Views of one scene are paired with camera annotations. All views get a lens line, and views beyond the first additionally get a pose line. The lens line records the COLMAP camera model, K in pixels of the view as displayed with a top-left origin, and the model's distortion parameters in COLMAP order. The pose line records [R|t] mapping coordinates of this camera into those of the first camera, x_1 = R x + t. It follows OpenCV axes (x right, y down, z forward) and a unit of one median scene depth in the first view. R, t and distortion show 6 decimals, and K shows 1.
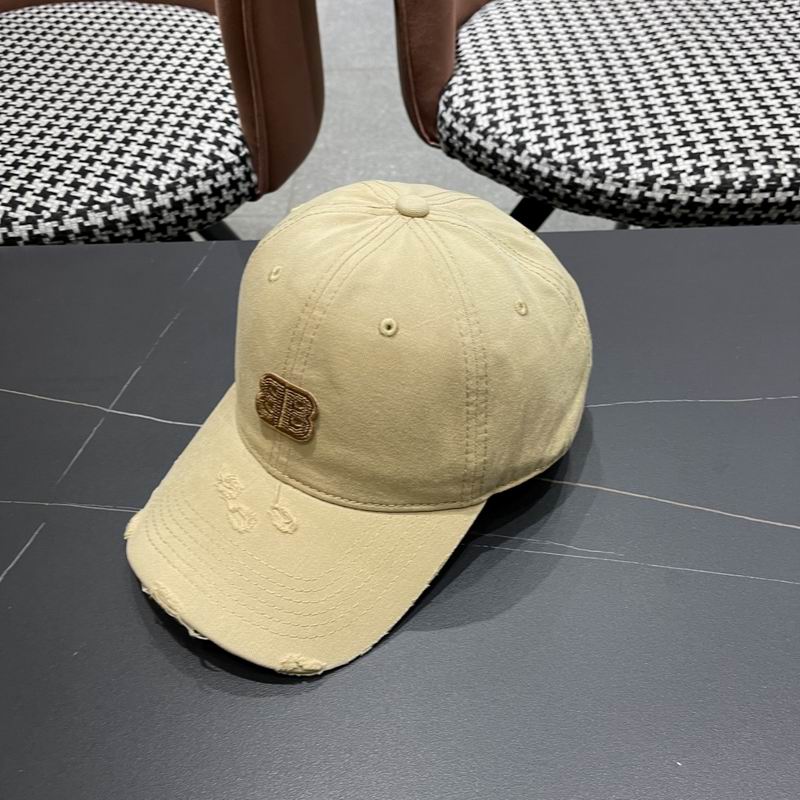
lens RADIAL K [[843.7, 0, 394.4], [0, 843.7, 398.2], [0, 0, 1]] dist [0.025264, 0.000000]
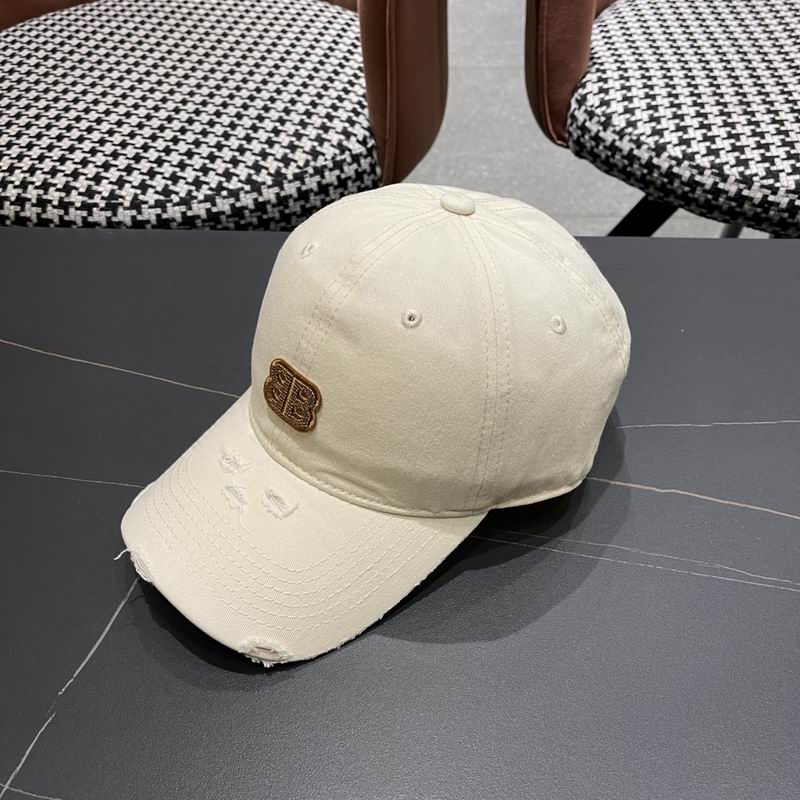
lens RADIAL K [[843.7, 0, 398.9], [0, 843.7, 401.8], [0, 0, 1]] dist [0.025264, 0.000000]
pose [[0.997262, 0.054075, -0.050444, -0.082225], [-0.054022, 0.998537, 0.002415, 0.003106], [0.050501, 0.000316, 0.998724, 0.026296]]
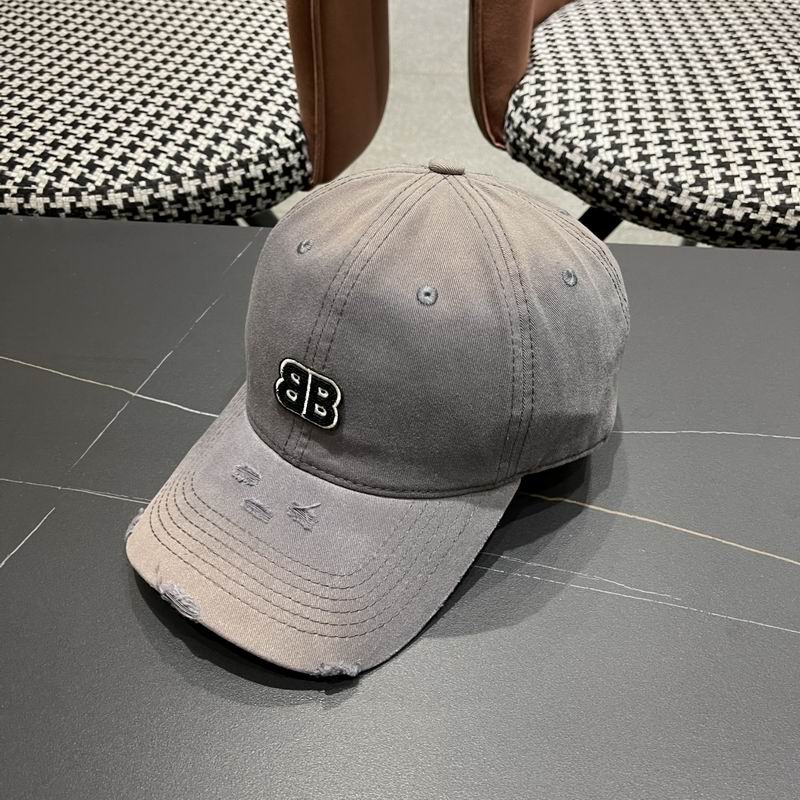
lens RADIAL K [[843.7, 0, 398.1], [0, 843.7, 405.5], [0, 0, 1]] dist [0.025264, 0.000000]
pose [[0.995882, 0.081607, -0.039493, -0.005747], [-0.081838, 0.996636, -0.004269, 0.004771], [0.039012, 0.007483, 0.999211, 0.053108]]
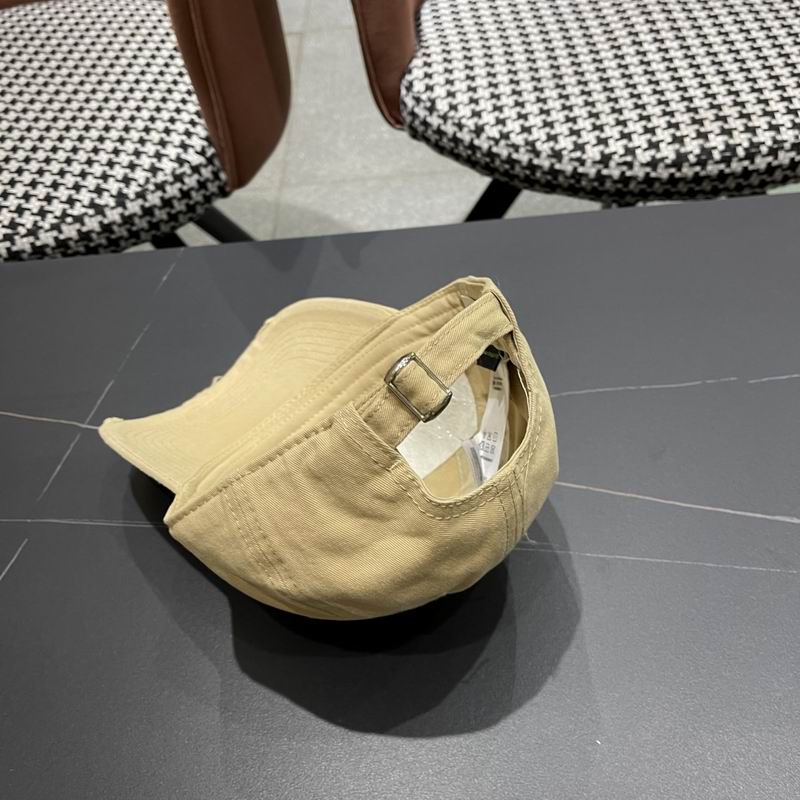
lens RADIAL K [[843.7, 0, 393.0], [0, 843.7, 398.3], [0, 0, 1]] dist [0.025264, 0.000000]
pose [[0.997645, -0.055336, -0.040534, 0.069596], [0.057887, 0.996222, 0.064731, -0.049306], [0.036799, -0.066925, 0.997079, -0.033293]]
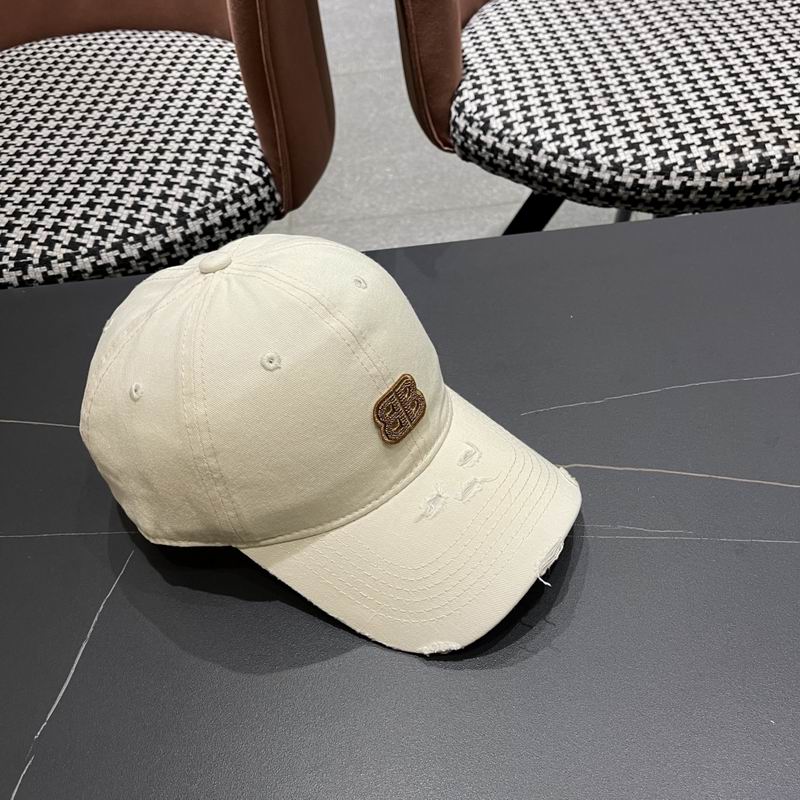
lens RADIAL K [[843.7, 0, 406.7], [0, 843.7, 406.9], [0, 0, 1]] dist [0.025264, 0.000000]
pose [[0.996171, -0.085224, 0.019522, -0.055224], [0.084969, 0.996292, 0.013516, -0.009292], [-0.020602, -0.011806, 0.999718, -0.026667]]
